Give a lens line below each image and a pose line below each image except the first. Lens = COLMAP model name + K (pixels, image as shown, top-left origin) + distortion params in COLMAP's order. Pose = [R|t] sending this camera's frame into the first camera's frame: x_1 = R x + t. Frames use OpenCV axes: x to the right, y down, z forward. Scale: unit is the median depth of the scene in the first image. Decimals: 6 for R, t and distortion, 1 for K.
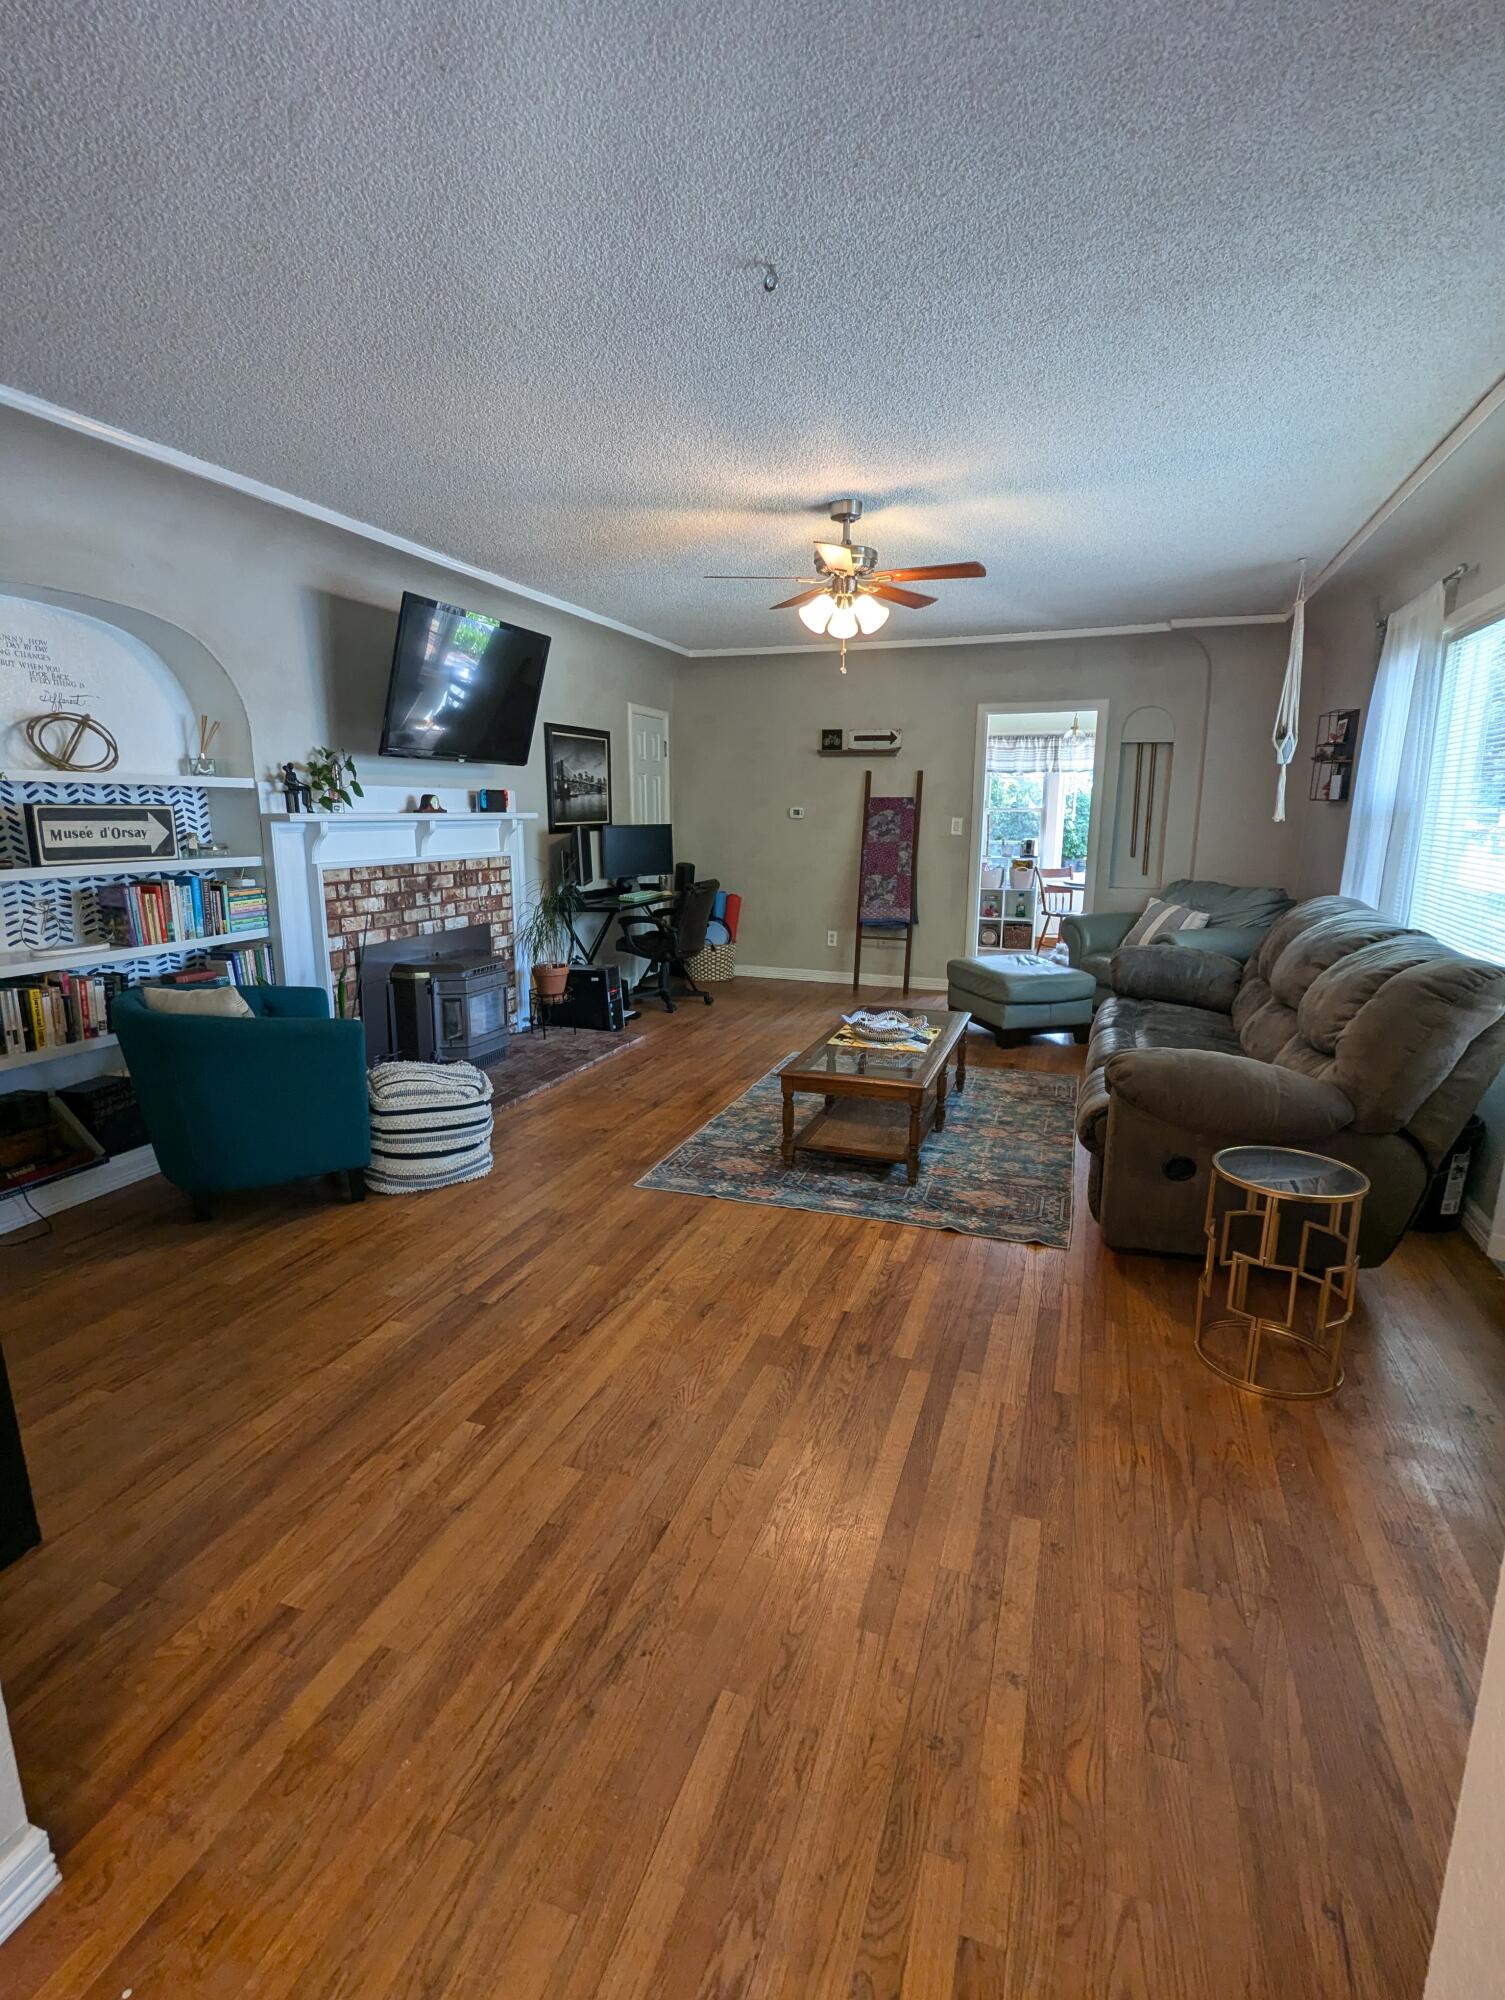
lens RADIAL K [[947.9, 0, 760.1], [0, 947.9, 1003.6], [0, 0, 1]] dist [0.000319, -0.000670]
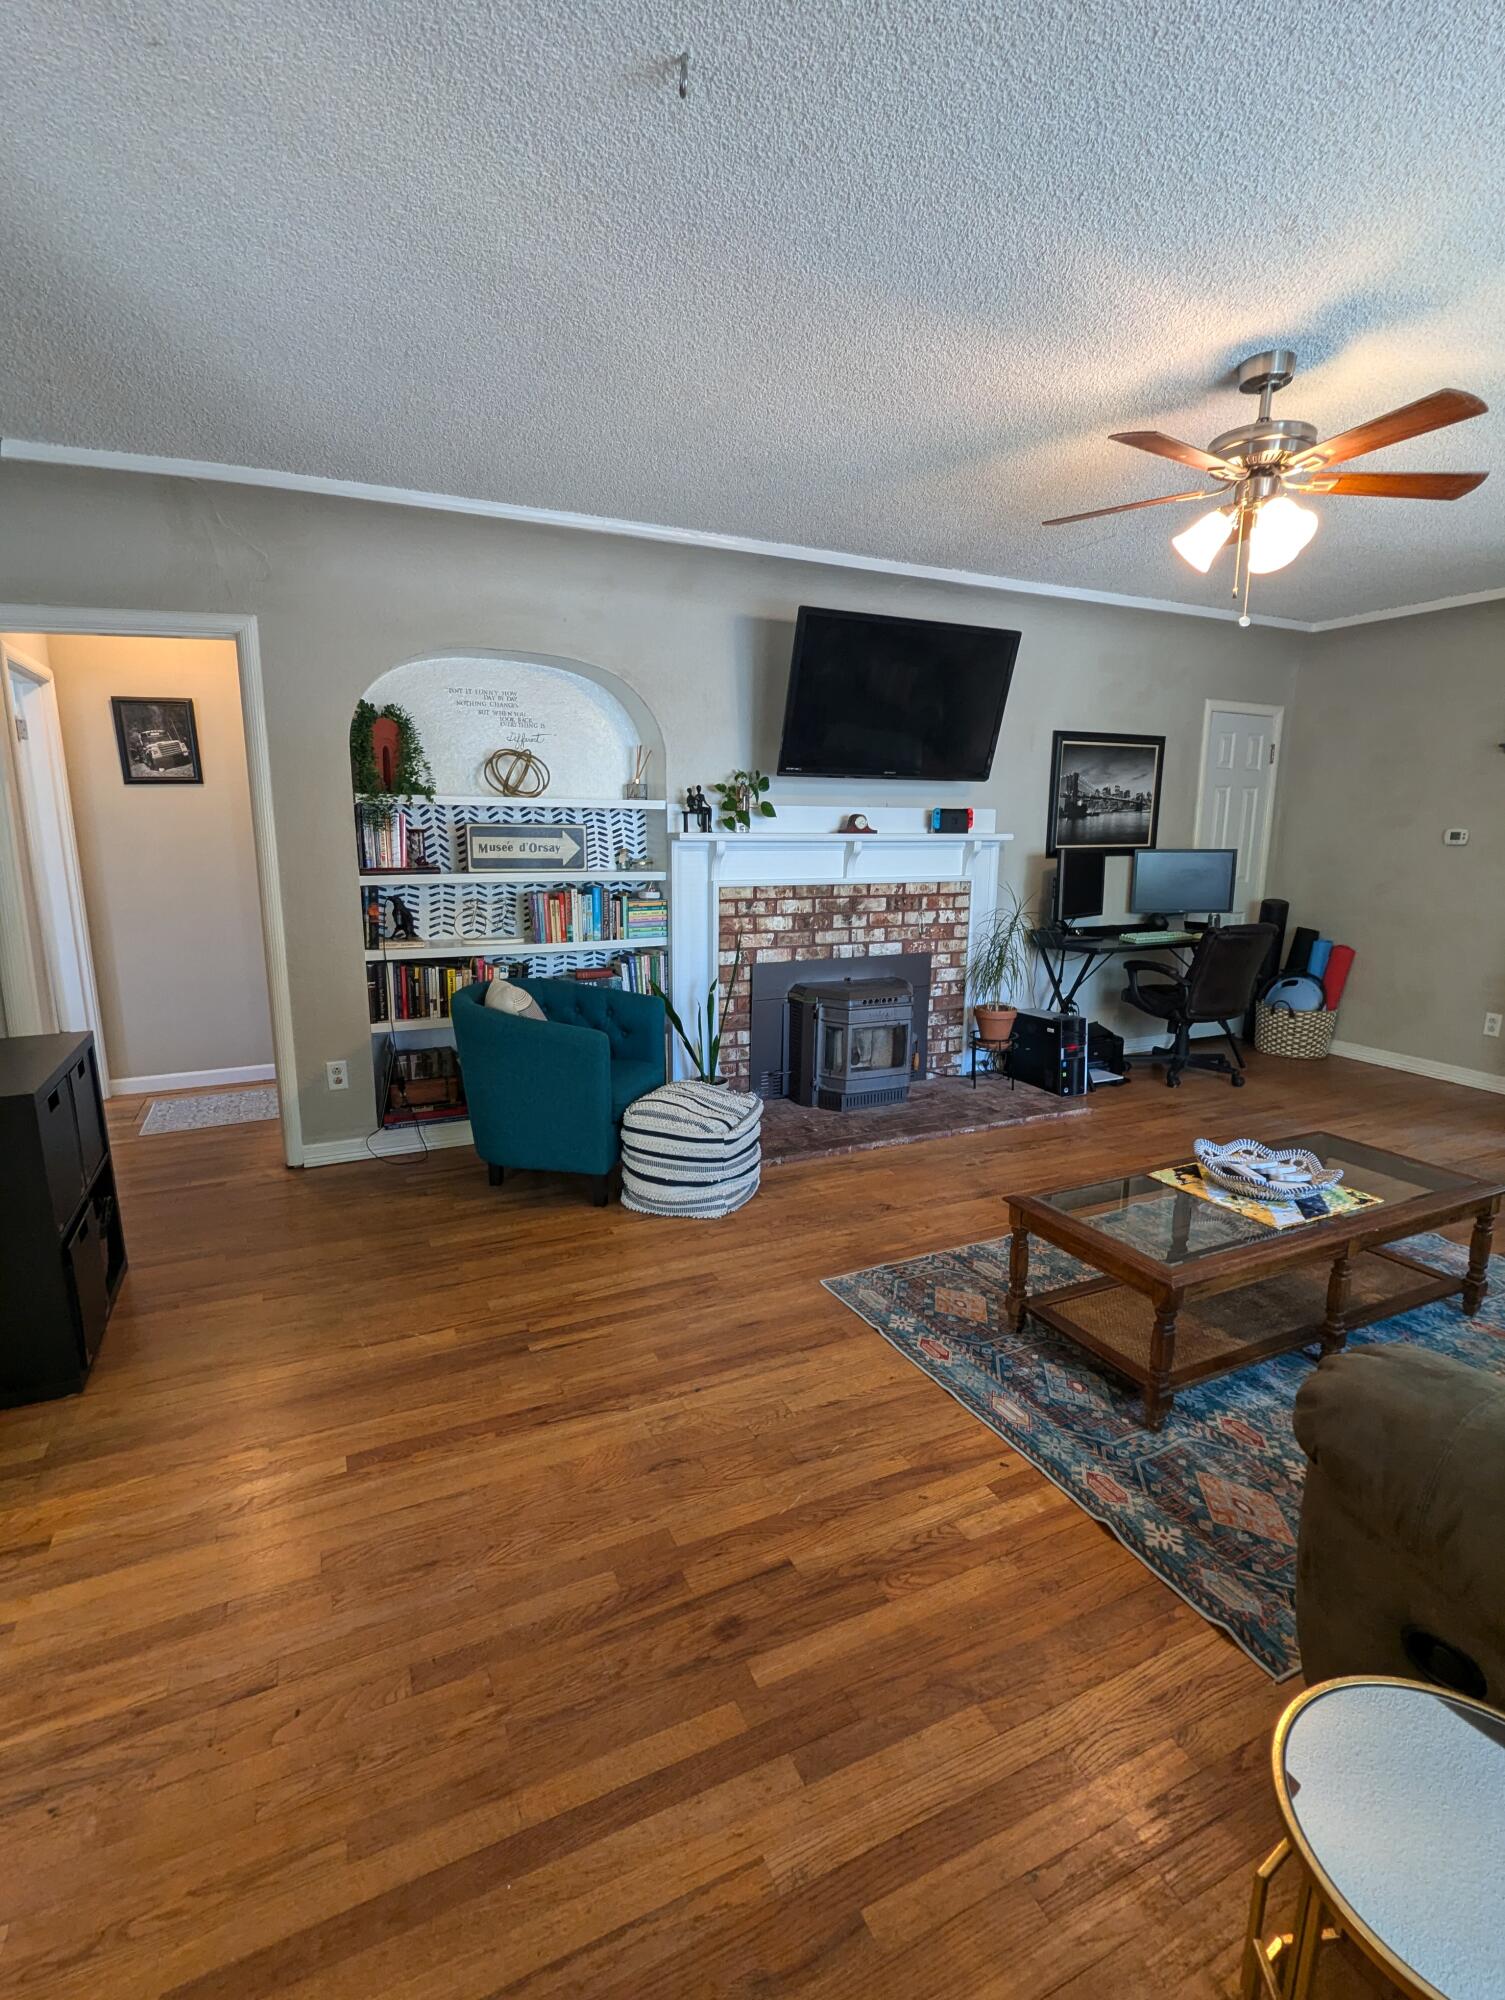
lens RADIAL K [[947.9, 0, 760.1], [0, 947.9, 1003.6], [0, 0, 1]] dist [0.000319, -0.000670]
pose [[0.707879, 0.132706, -0.693755, 0.321430], [-0.146492, 0.988419, 0.039596, -0.063715], [0.690976, 0.073601, 0.719122, 0.299414]]
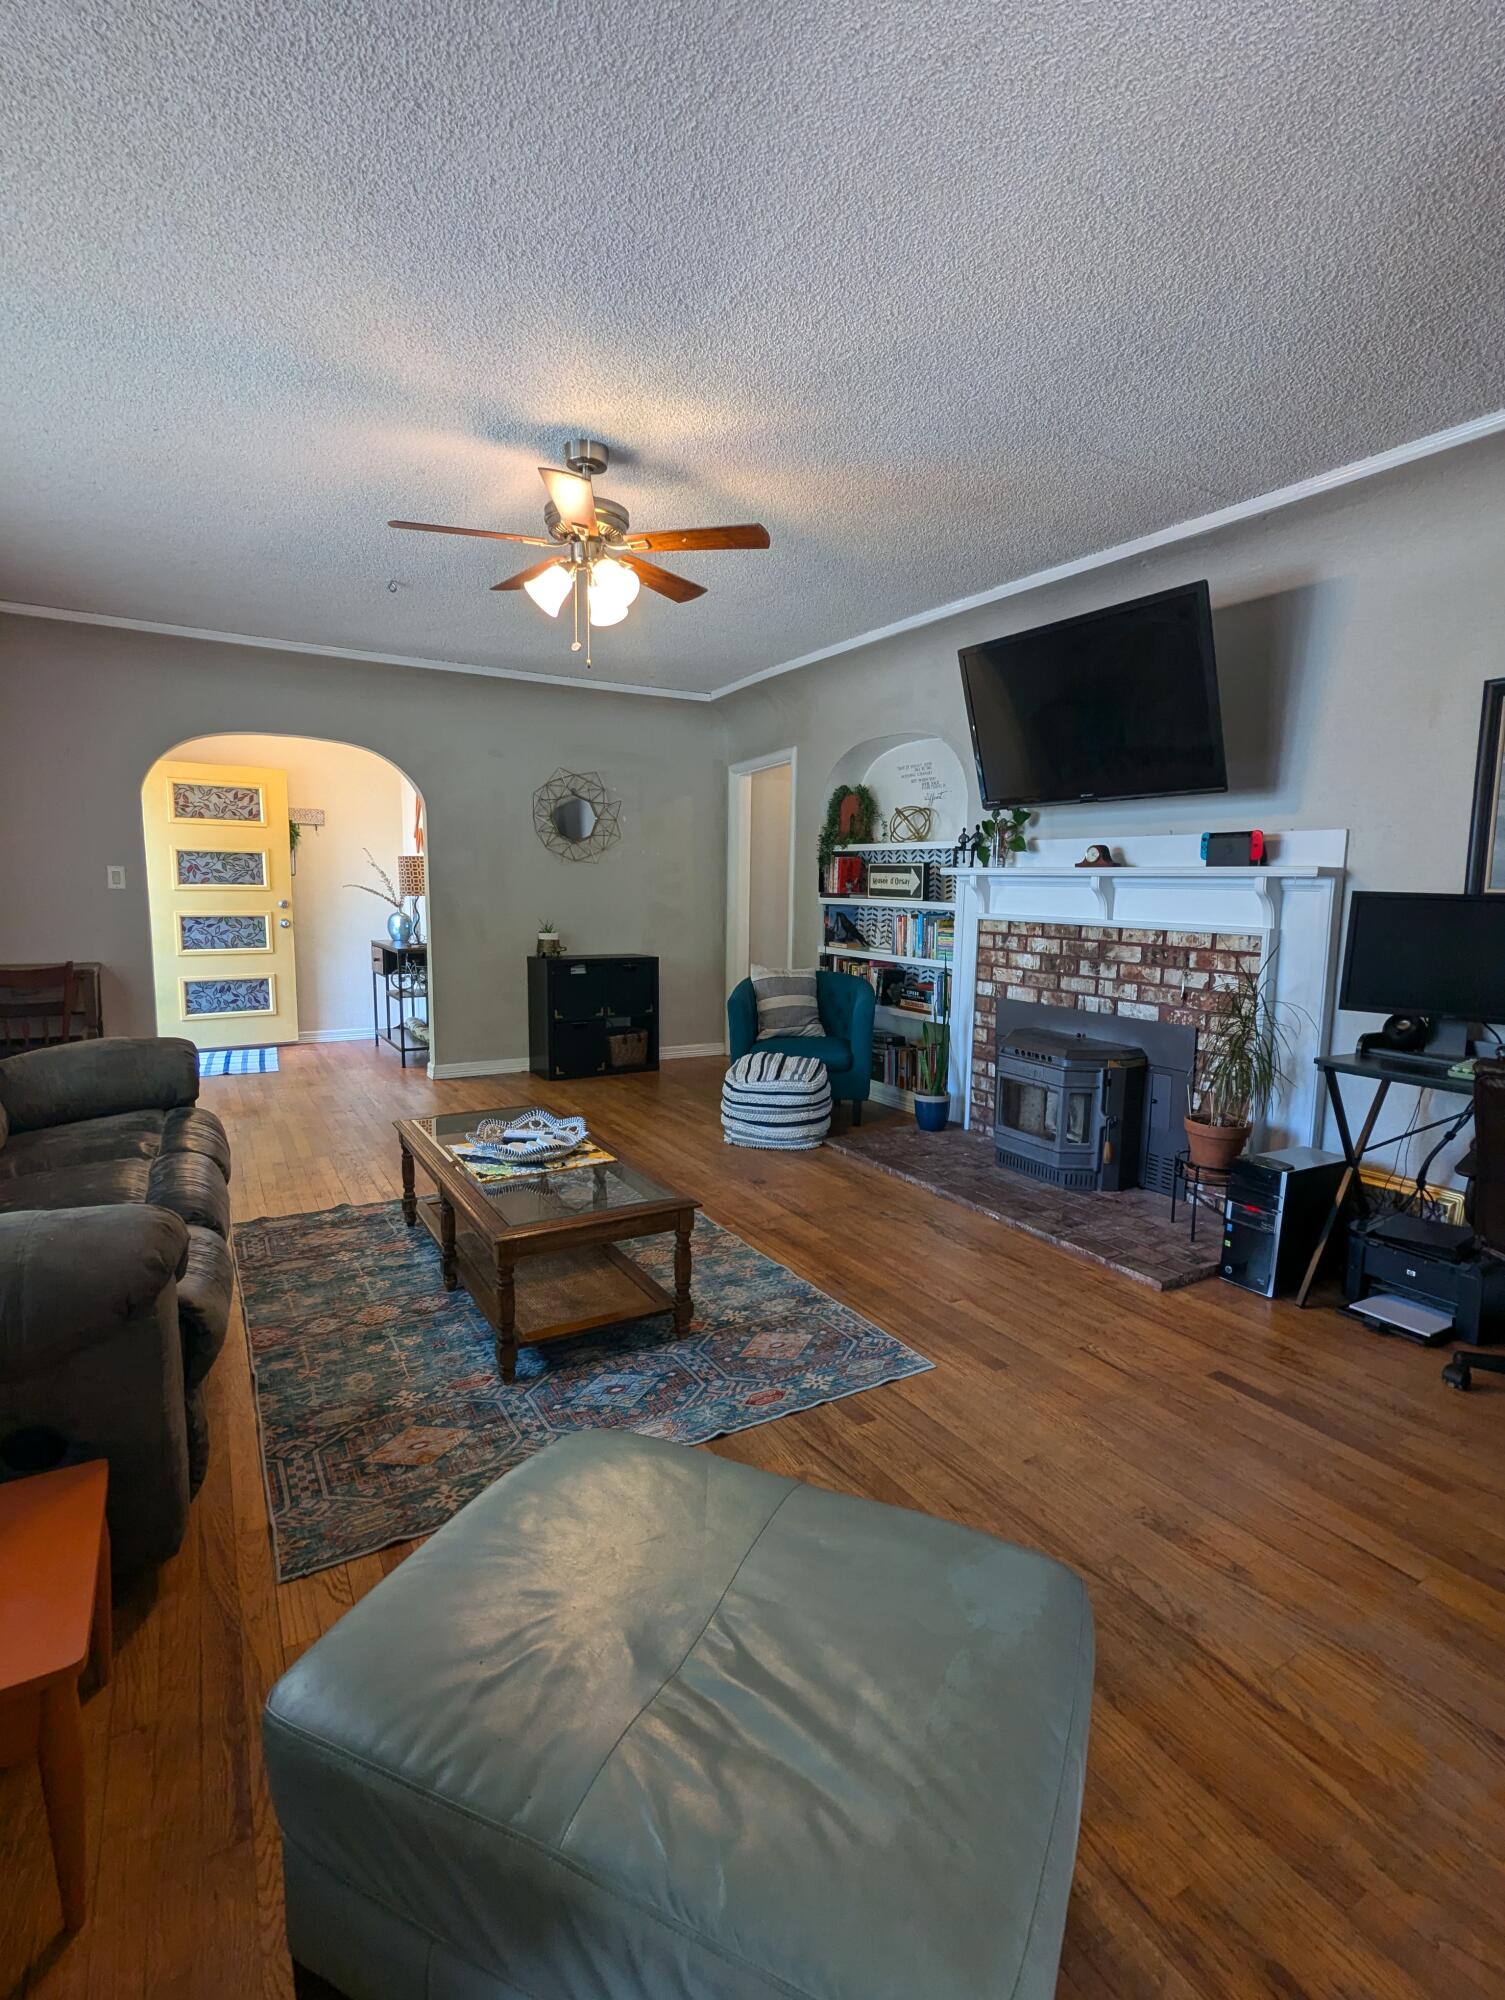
lens RADIAL K [[947.9, 0, 760.1], [0, 947.9, 1003.6], [0, 0, 1]] dist [0.000319, -0.000670]
pose [[-0.639920, 0.088345, -0.763346, 0.567799], [-0.169326, 0.952742, 0.252212, -0.291012], [0.749554, 0.290650, -0.594720, 1.541931]]
